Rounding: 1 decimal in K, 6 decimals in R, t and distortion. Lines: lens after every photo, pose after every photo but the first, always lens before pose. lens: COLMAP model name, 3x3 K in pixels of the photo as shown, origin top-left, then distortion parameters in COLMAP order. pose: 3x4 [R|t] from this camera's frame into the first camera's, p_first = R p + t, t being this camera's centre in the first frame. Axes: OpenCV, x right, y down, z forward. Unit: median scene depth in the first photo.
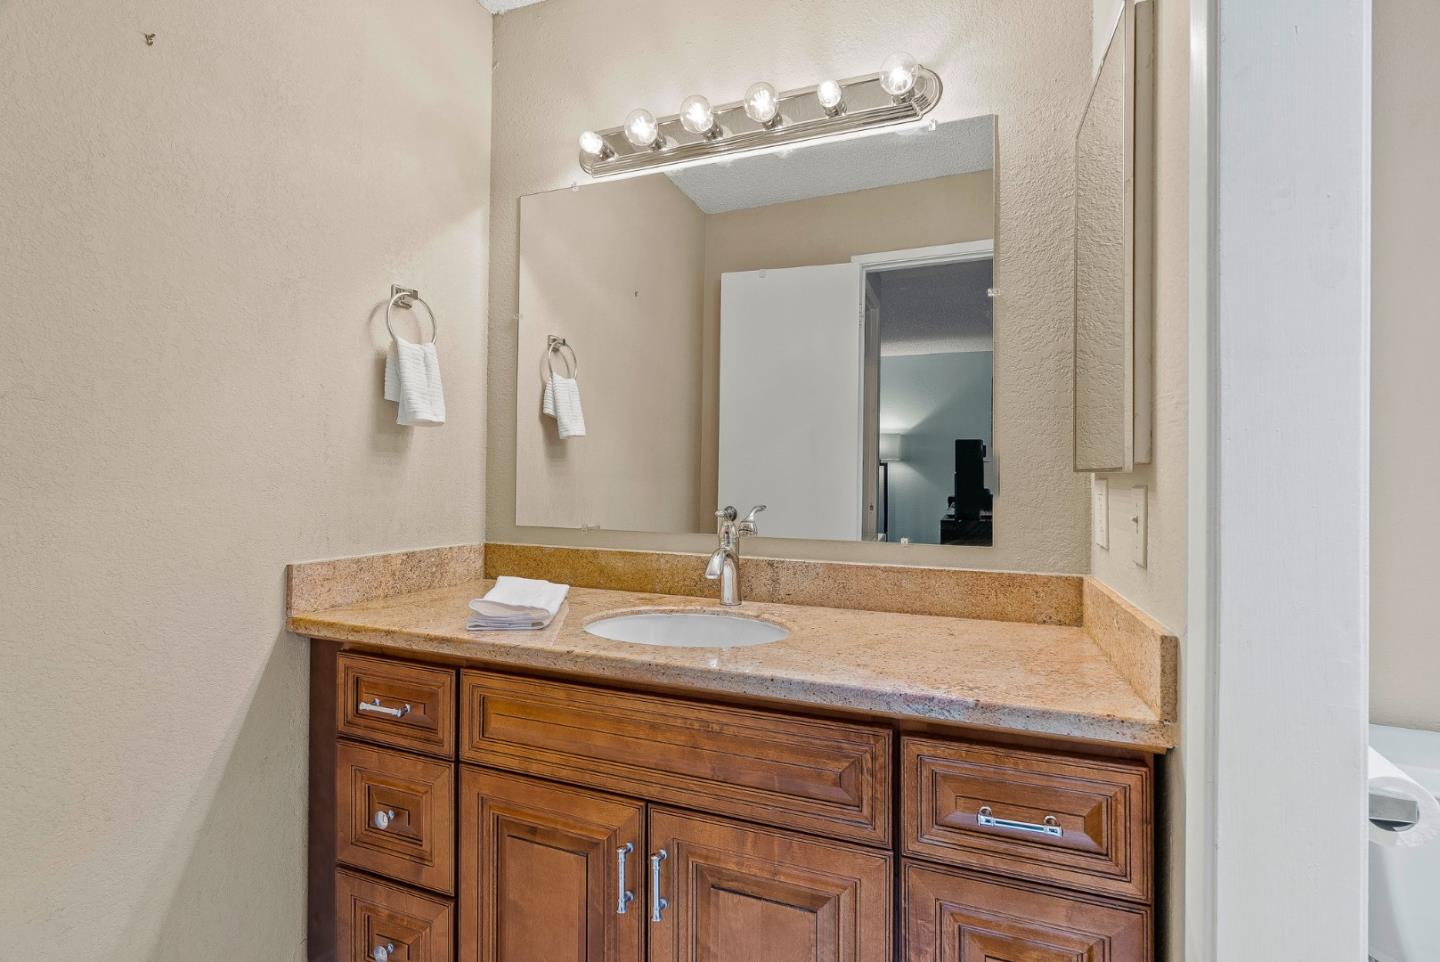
lens RADIAL K [[664.8, 0, 731.2], [0, 664.8, 468.8], [0, 0, 1]] dist [0.000569, 0.000494]
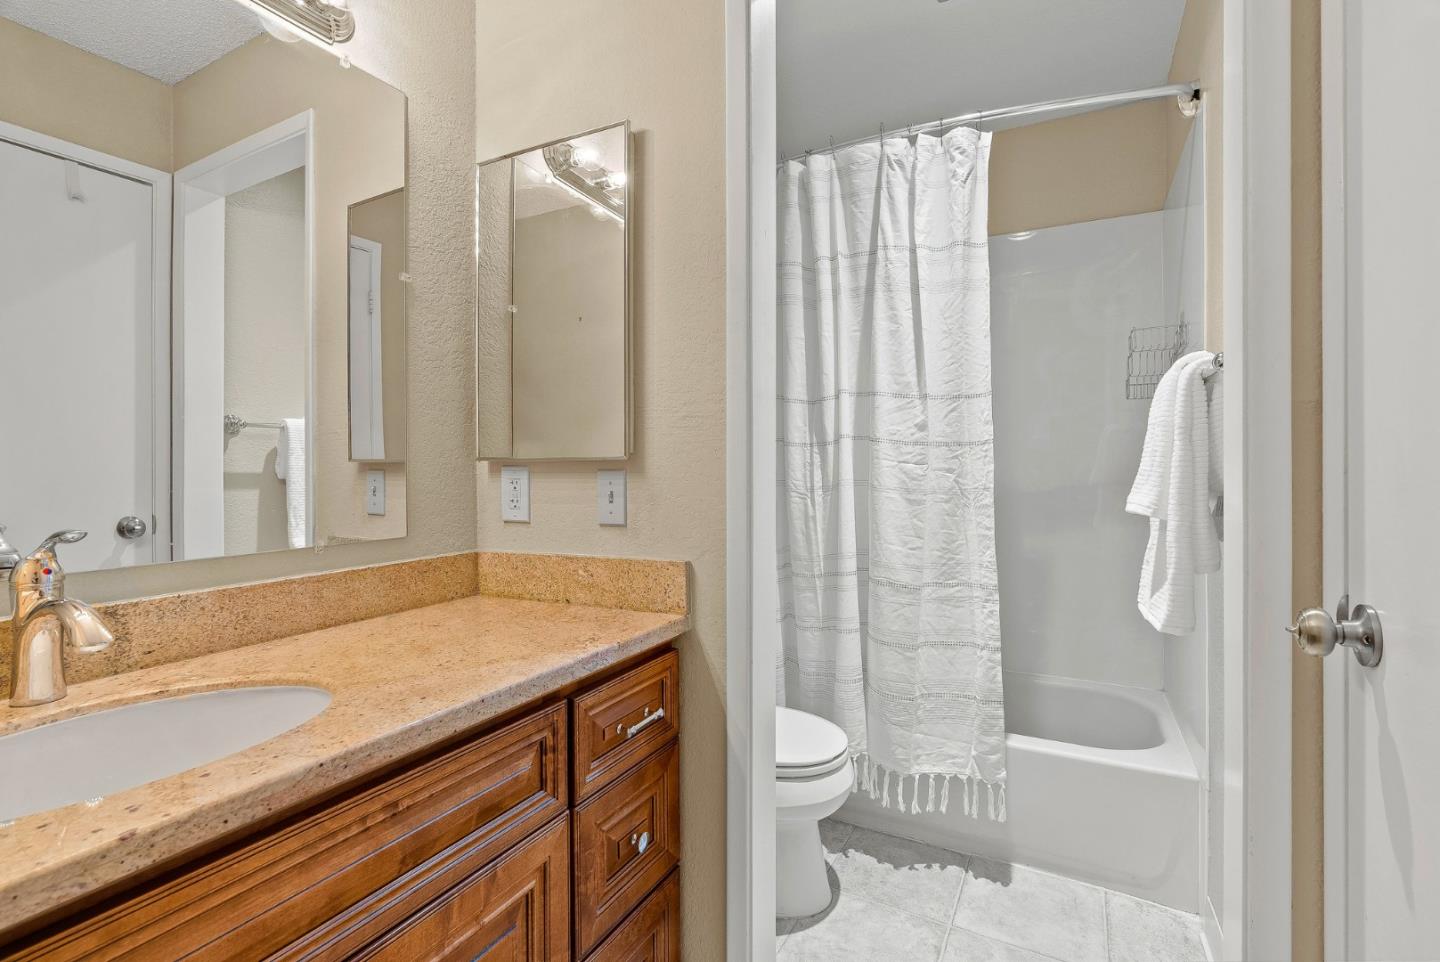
lens RADIAL K [[664.8, 0, 731.2], [0, 664.8, 468.8], [0, 0, 1]] dist [0.000569, 0.000494]
pose [[0.113297, -0.014429, 0.993456, -0.702985], [-0.002515, 0.999887, 0.014809, 0.002450], [-0.993558, -0.004176, 0.113248, 0.542708]]
